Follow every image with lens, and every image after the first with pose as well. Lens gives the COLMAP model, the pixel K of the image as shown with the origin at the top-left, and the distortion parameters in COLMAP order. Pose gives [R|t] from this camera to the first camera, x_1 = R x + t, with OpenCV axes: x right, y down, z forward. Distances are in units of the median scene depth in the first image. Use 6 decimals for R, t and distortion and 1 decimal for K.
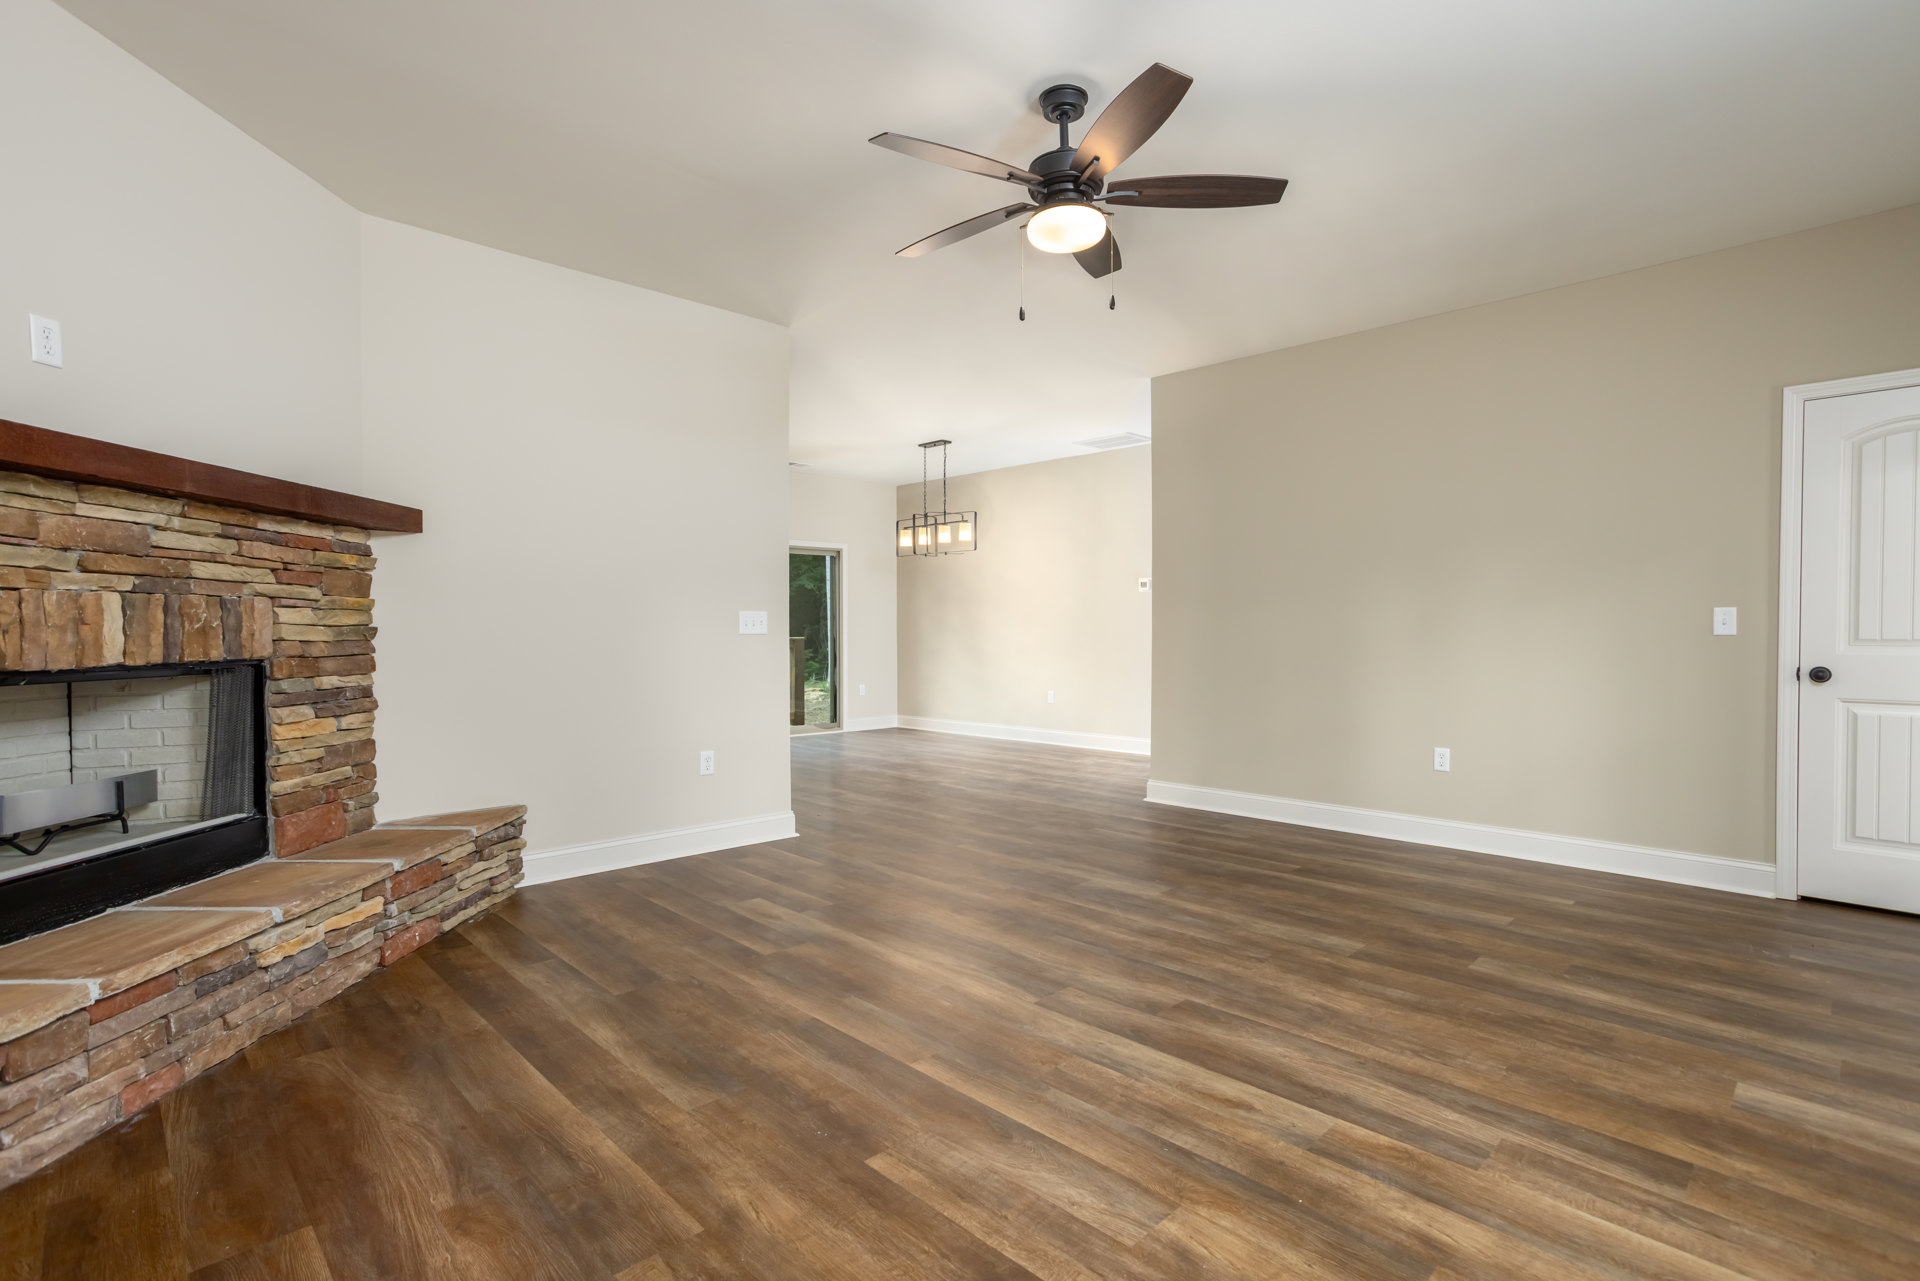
lens RADIAL K [[912.6, 0, 956.6], [0, 912.6, 637.9], [0, 0, 1]] dist [-0.006525, -0.000377]
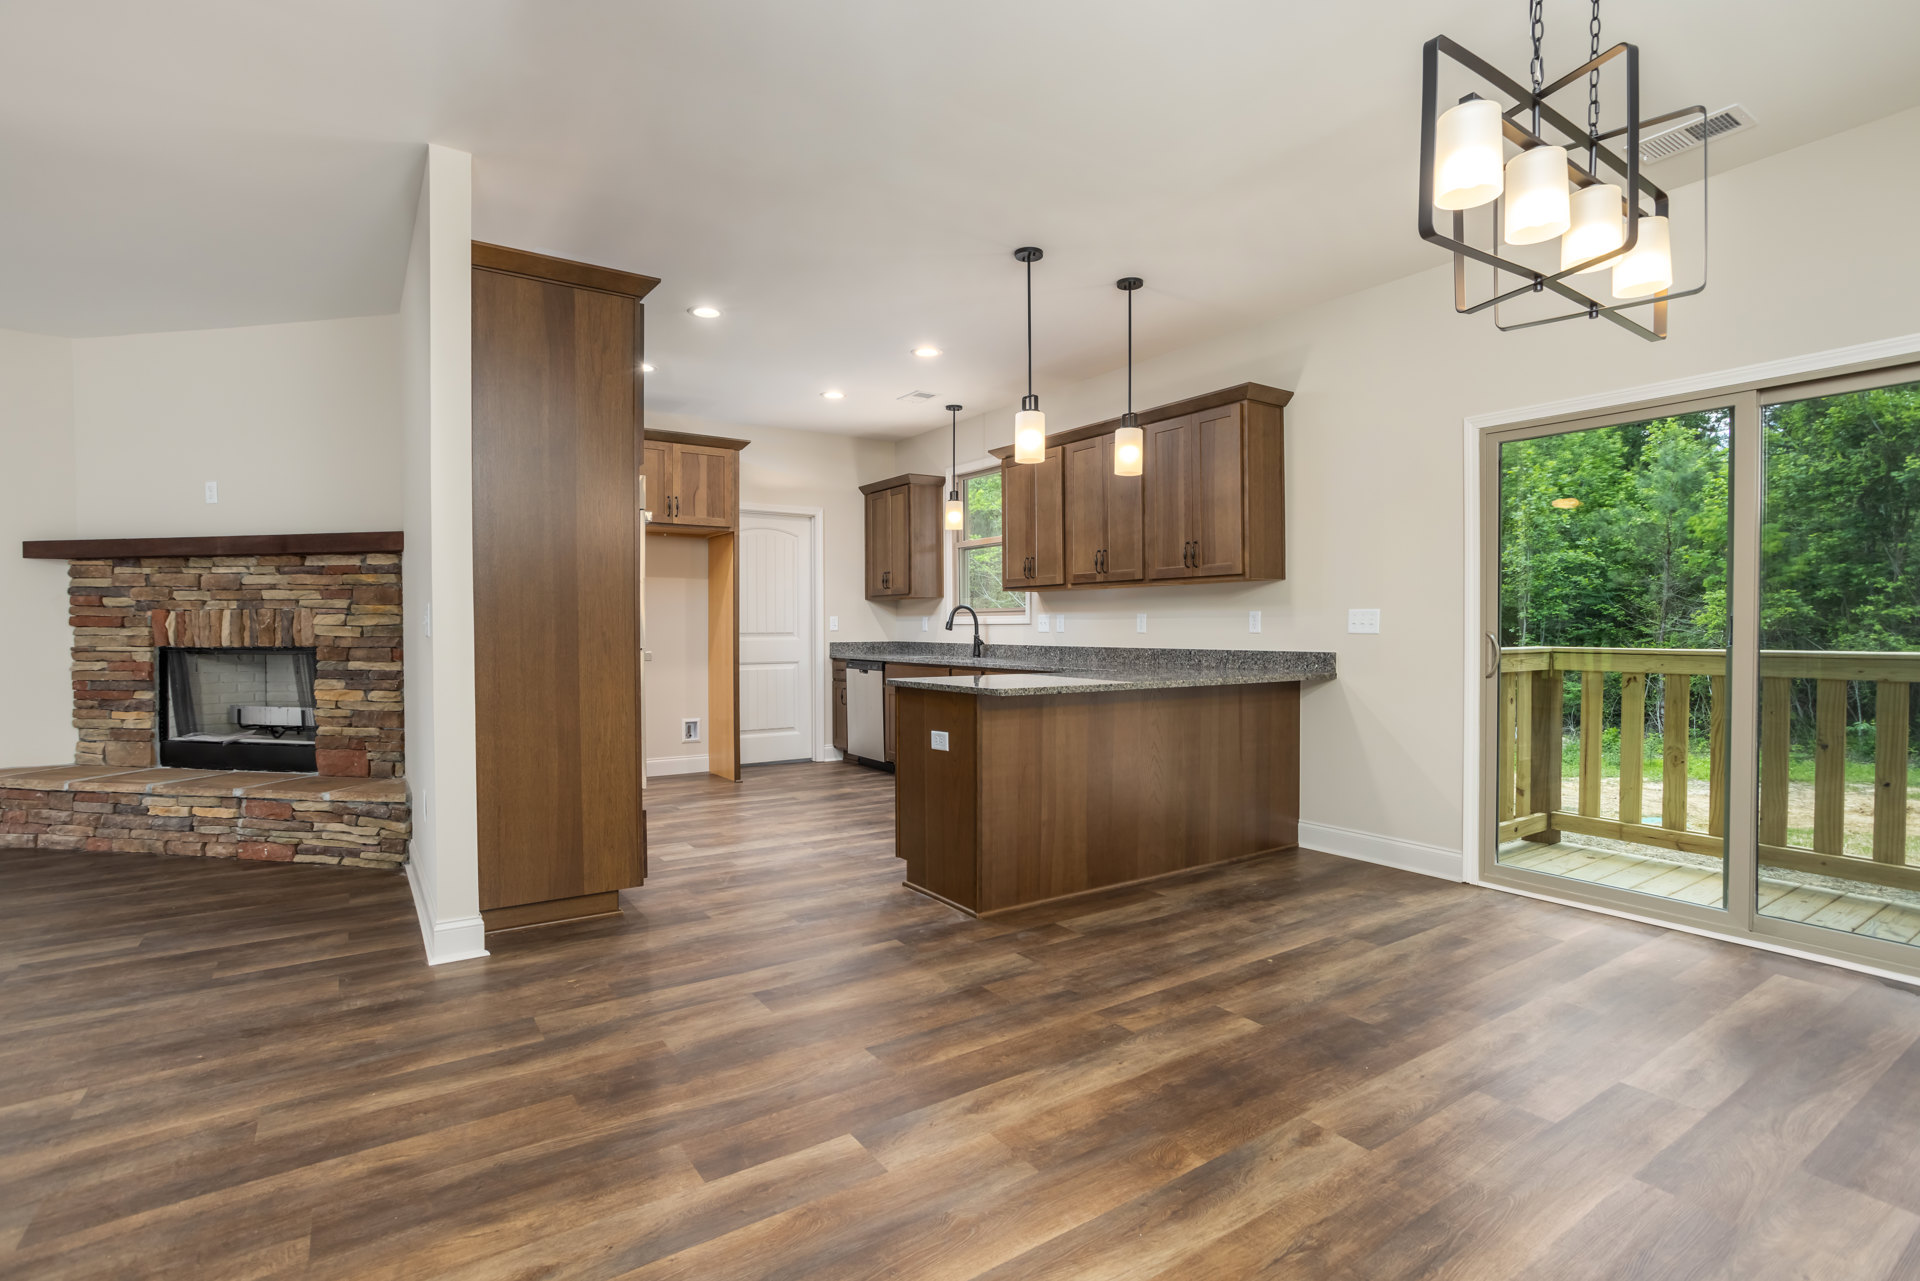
lens RADIAL K [[912.6, 0, 961.1], [0, 912.6, 636.5], [0, 0, 1]] dist [-0.006525, -0.000377]
pose [[-0.177932, 0.024167, -0.983746, 0.588028], [-0.005799, 0.999655, 0.025606, -0.042118], [0.984026, 0.010261, -0.177730, 2.352086]]
